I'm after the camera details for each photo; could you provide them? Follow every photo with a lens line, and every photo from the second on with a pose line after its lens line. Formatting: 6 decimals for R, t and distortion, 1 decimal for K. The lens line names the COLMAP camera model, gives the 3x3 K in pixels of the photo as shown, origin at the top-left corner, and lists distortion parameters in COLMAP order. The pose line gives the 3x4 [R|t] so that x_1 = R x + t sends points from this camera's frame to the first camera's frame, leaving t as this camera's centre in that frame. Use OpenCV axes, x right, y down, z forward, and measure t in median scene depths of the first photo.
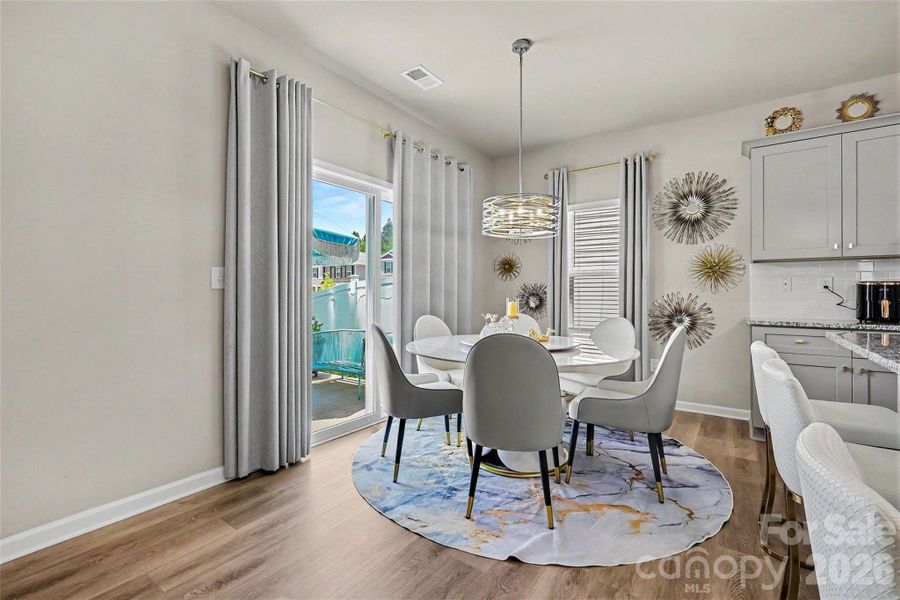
lens RADIAL K [[401.0, 0, 450.3], [0, 401.0, 292.2], [0, 0, 1]] dist [0.001064, 0.000105]
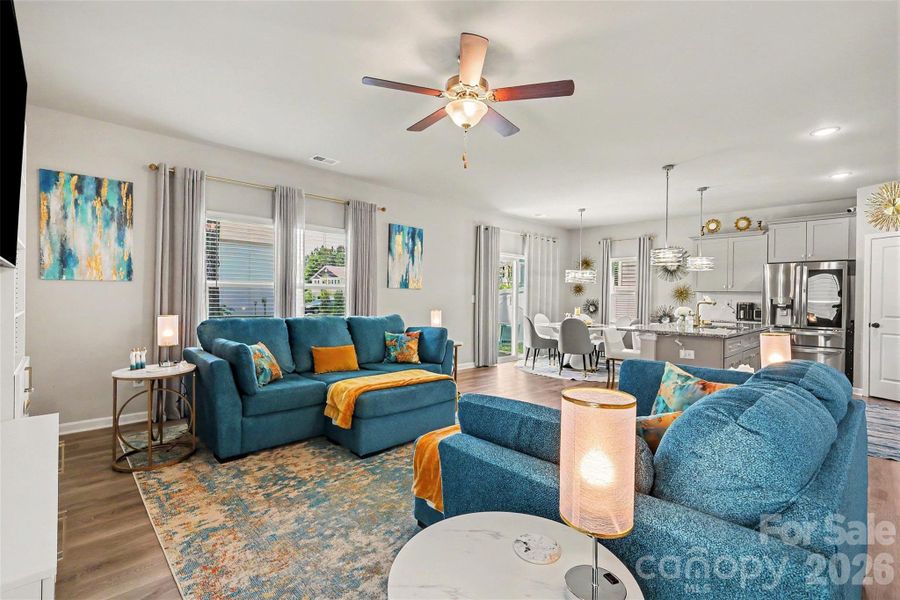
lens RADIAL K [[412.7, 0, 450.0], [0, 412.7, 300.0], [0, 0, 1]] dist [-0.000641, 0.000108]
pose [[0.983679, 0.013726, -0.179410, -0.154169], [-0.011728, 0.999857, 0.012197, -0.047581], [0.179551, -0.009894, 0.983699, -1.555241]]
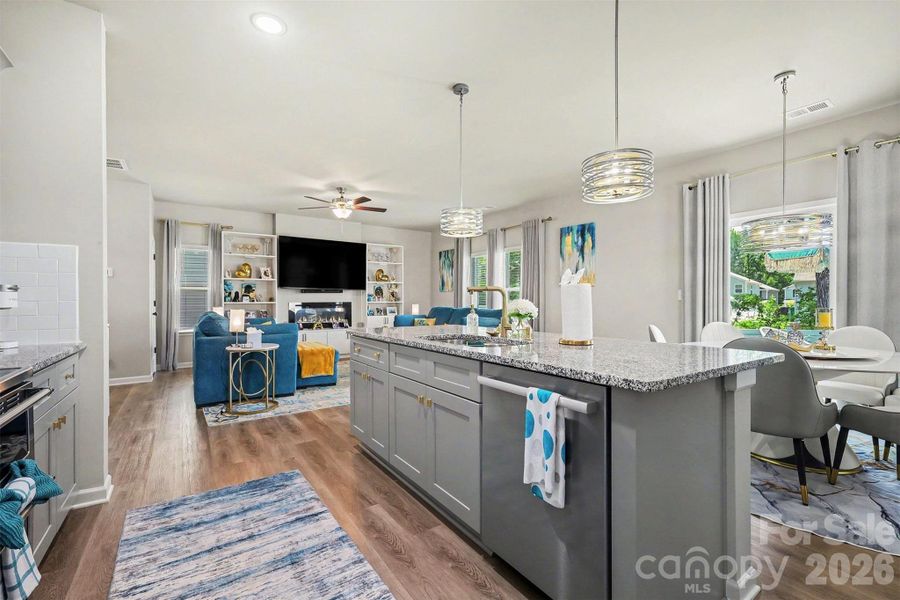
lens RADIAL K [[389.6, 0, 450.0], [0, 389.6, 300.0], [0, 0, 1]] dist [0.001014, 0.000056]
pose [[-0.338675, -0.001538, -0.940902, 1.297895], [0.003050, 0.999992, -0.002732, -0.005239], [0.940899, -0.003795, -0.338667, 0.437401]]
